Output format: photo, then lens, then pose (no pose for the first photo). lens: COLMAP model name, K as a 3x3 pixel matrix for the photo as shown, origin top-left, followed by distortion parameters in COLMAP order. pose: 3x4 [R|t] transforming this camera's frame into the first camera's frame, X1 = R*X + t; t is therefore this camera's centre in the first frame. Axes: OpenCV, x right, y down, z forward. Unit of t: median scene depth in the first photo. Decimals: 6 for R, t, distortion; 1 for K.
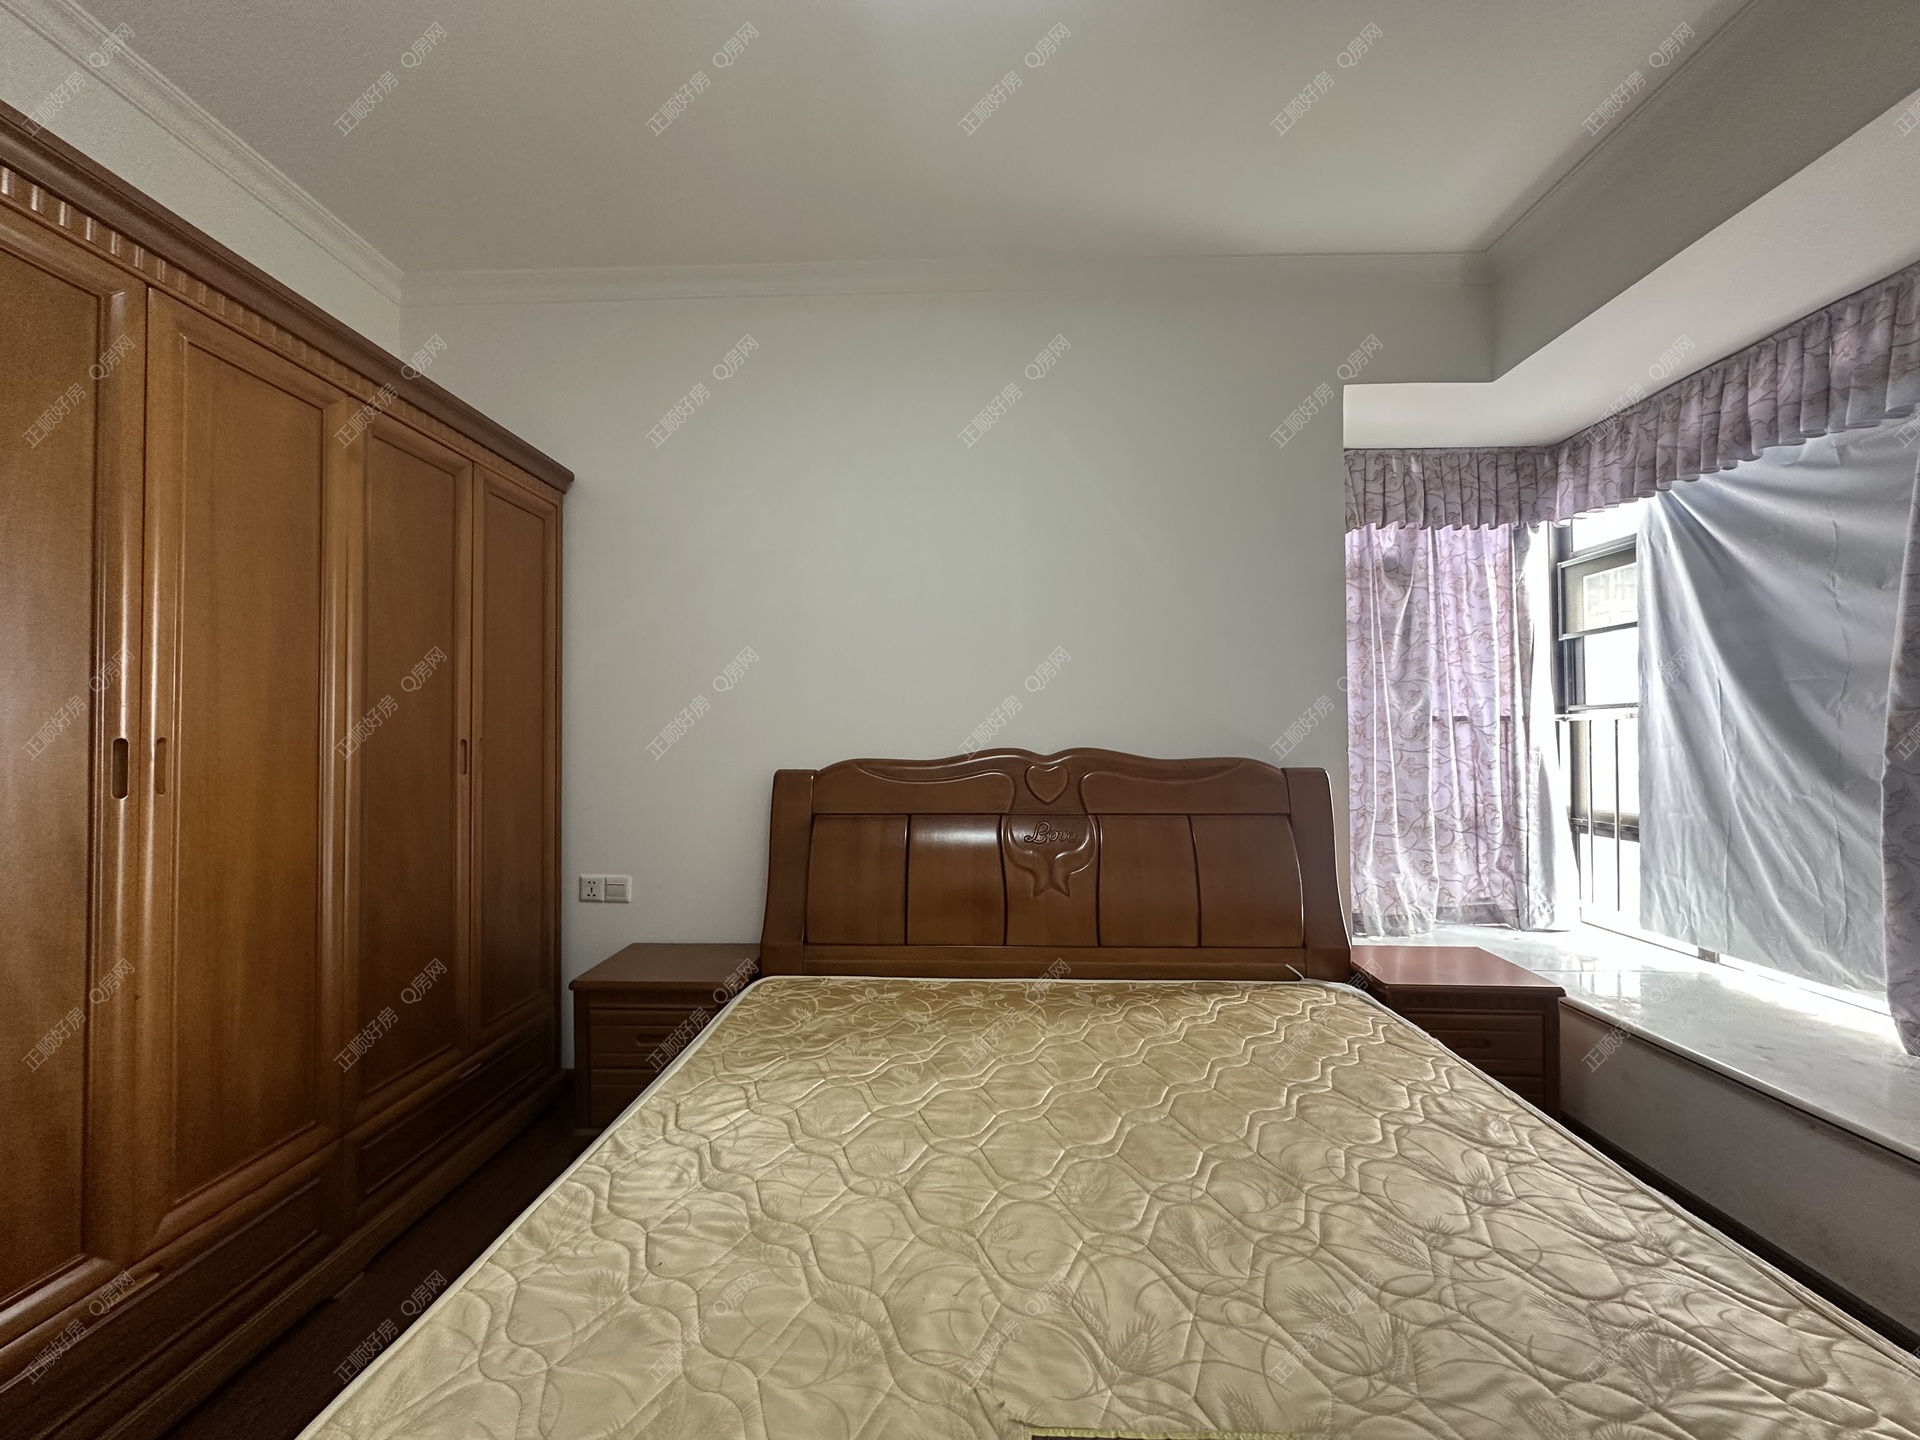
lens RADIAL K [[777.9, 0, 961.8], [0, 777.9, 718.1], [0, 0, 1]] dist [0.002767, 0.000590]
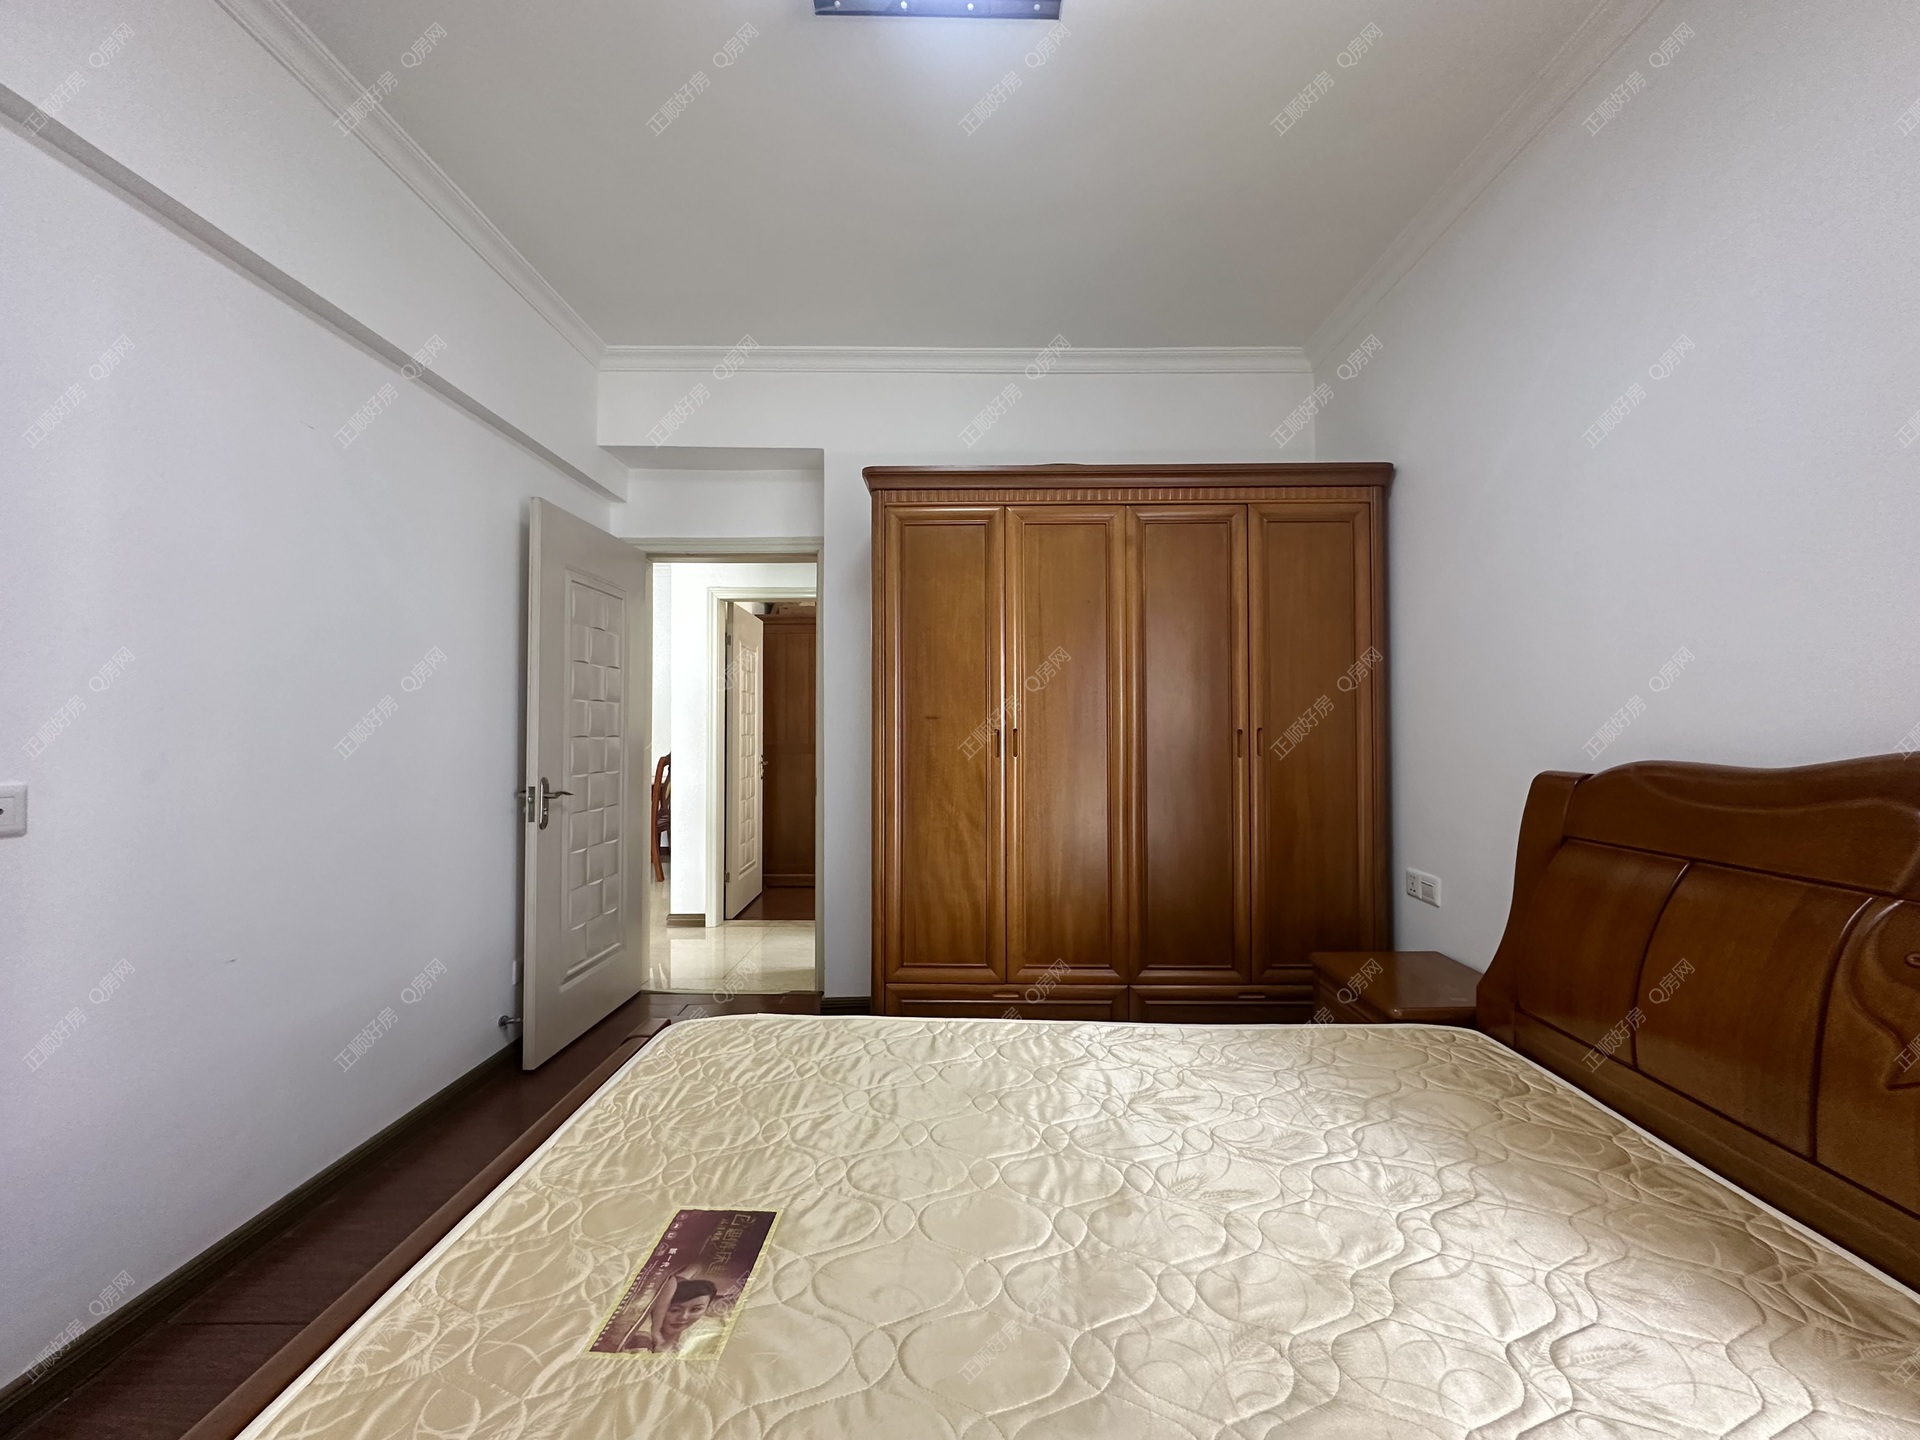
lens RADIAL K [[777.9, 0, 977.2], [0, 777.9, 729.4], [0, 0, 1]] dist [0.002767, 0.000590]
pose [[-0.002934, -0.002658, -0.999992, 0.539241], [0.018094, 0.999833, -0.002711, 0.021759], [0.999832, -0.018102, -0.002885, 0.504478]]
